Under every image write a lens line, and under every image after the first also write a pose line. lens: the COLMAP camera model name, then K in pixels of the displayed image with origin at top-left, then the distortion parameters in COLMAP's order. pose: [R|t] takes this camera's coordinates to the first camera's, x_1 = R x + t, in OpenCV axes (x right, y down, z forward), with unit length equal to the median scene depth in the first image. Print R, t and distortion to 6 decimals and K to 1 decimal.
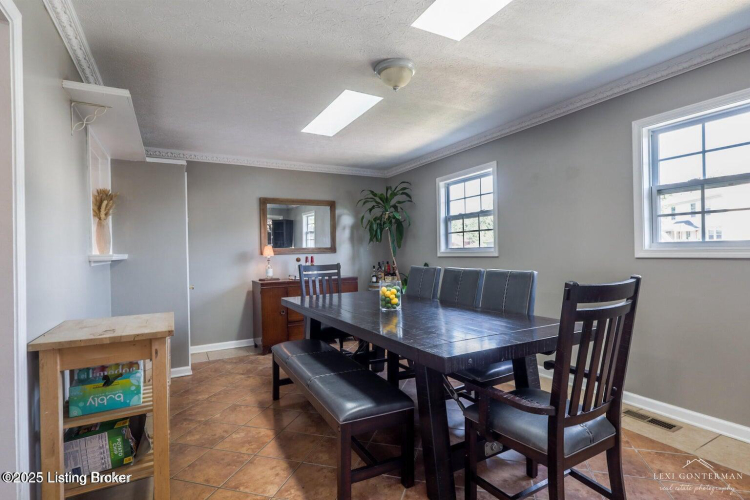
lens RADIAL K [[374.3, 0, 375.0], [0, 374.3, 250.0], [0, 0, 1]] dist [0.000662, 0.000129]
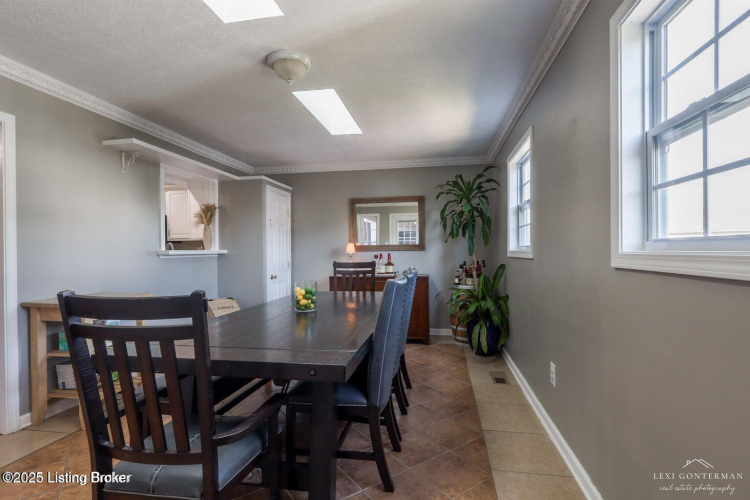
lens RADIAL K [[374.3, 0, 375.0], [0, 374.3, 250.0], [0, 0, 1]] dist [0.000662, 0.000129]
pose [[0.782874, 0.012533, -0.622054, 0.522316], [-0.003951, 0.999877, 0.015172, -0.009234], [0.622168, -0.009420, 0.782827, 0.237101]]
